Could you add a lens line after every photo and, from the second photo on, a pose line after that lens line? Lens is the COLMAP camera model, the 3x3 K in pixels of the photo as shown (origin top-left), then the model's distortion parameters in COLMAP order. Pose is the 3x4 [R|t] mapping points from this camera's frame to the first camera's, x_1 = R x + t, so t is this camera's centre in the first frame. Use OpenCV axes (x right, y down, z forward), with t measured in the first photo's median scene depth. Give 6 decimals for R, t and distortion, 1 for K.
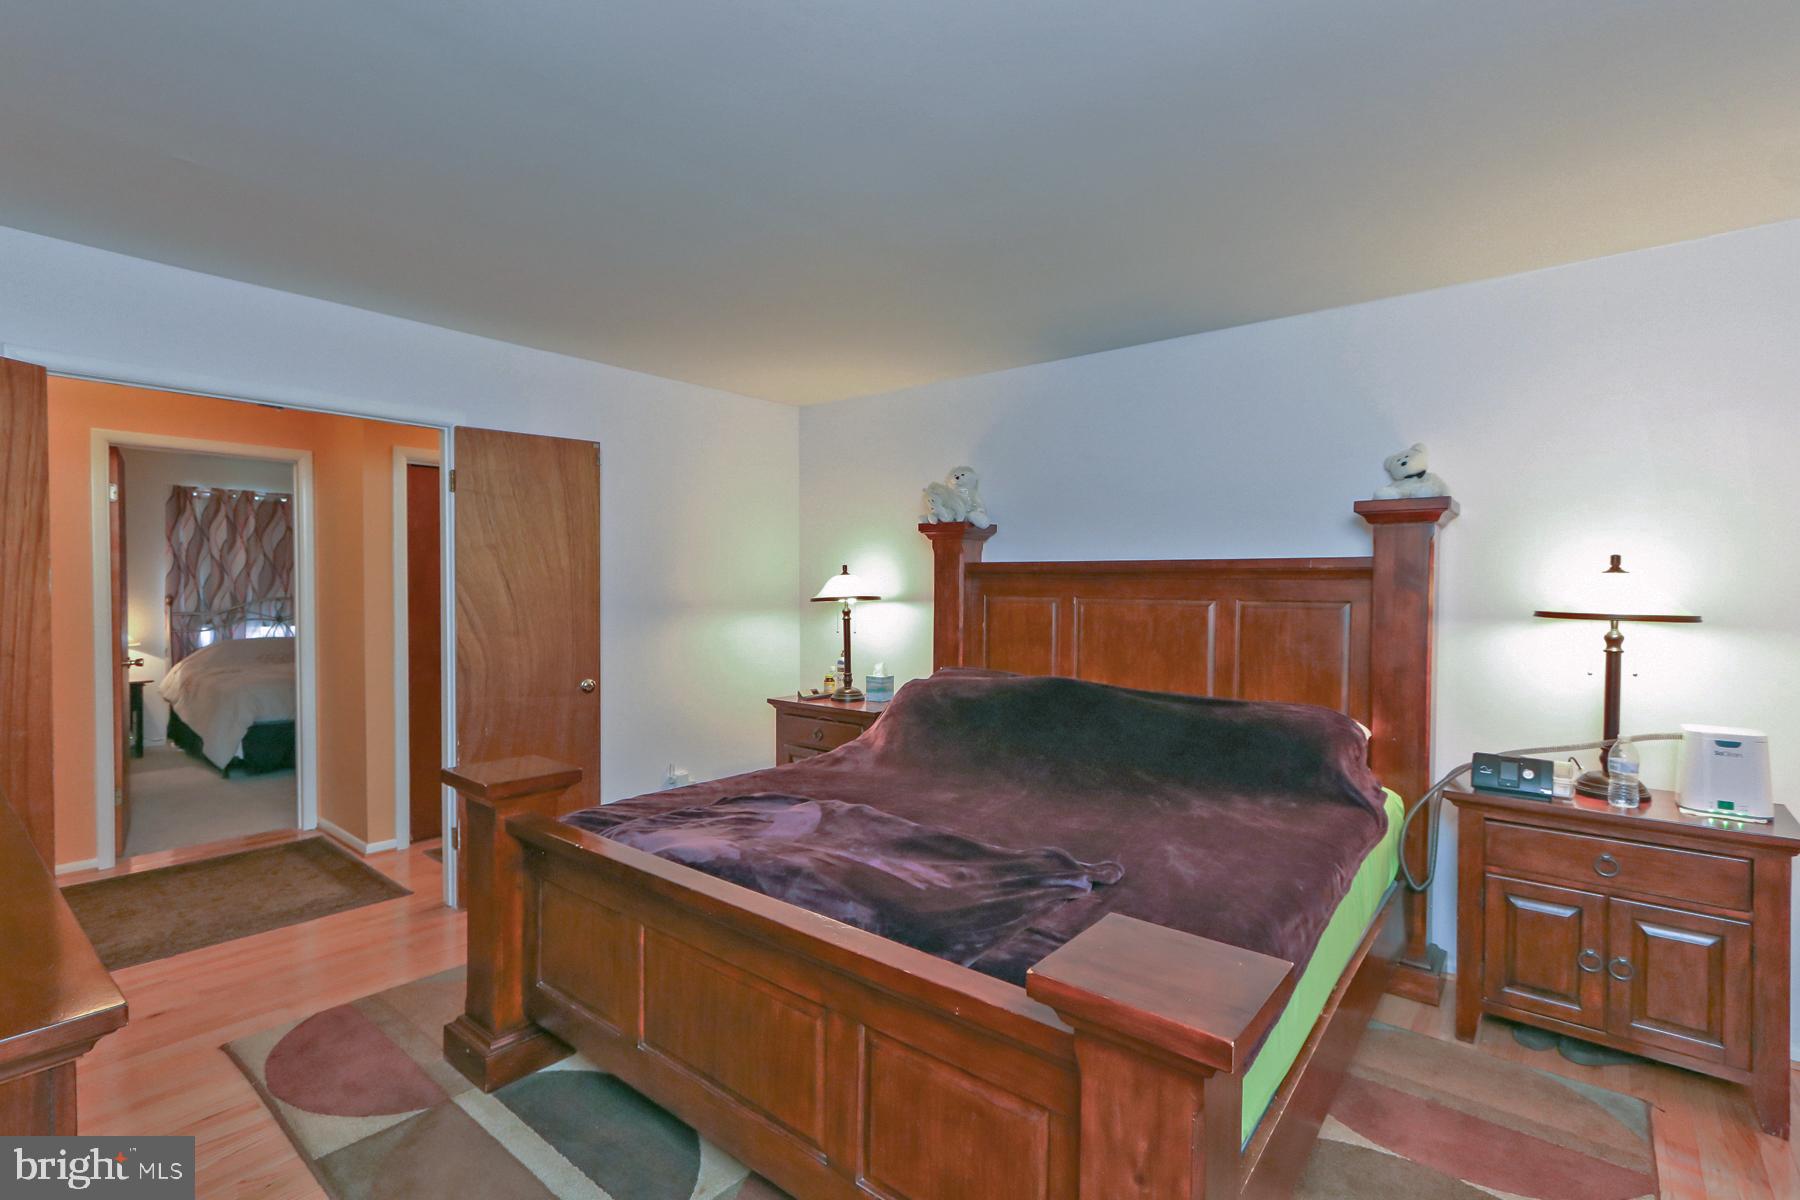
lens RADIAL K [[830.5, 0, 907.0], [0, 830.5, 603.5], [0, 0, 1]] dist [0.000201, 0.001055]
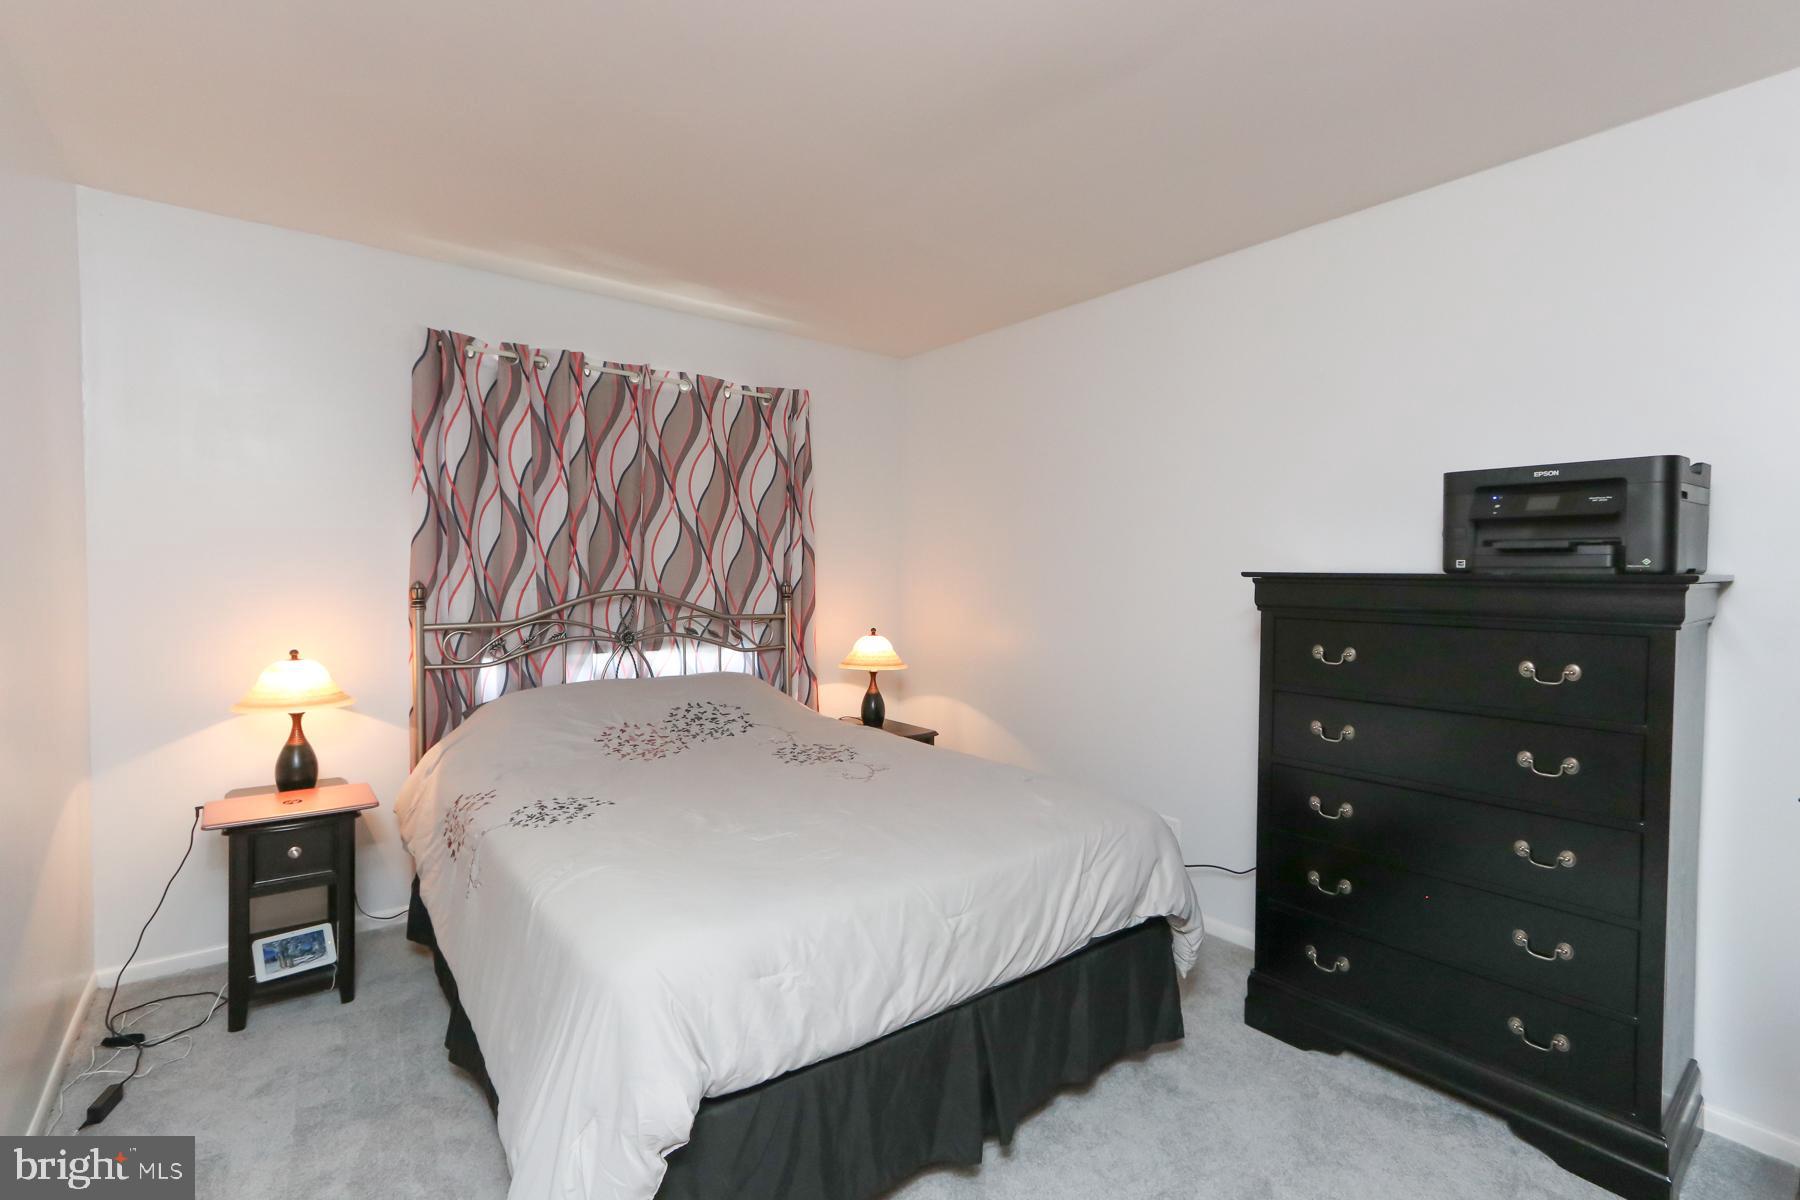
lens RADIAL K [[830.5, 0, 894.6], [0, 830.5, 590.1], [0, 0, 1]] dist [0.000201, 0.001055]
pose [[0.968901, -0.002069, -0.247439, -0.522604], [-0.000923, 0.999928, -0.011975, -0.002021], [0.247446, 0.011831, 0.968830, 0.620663]]
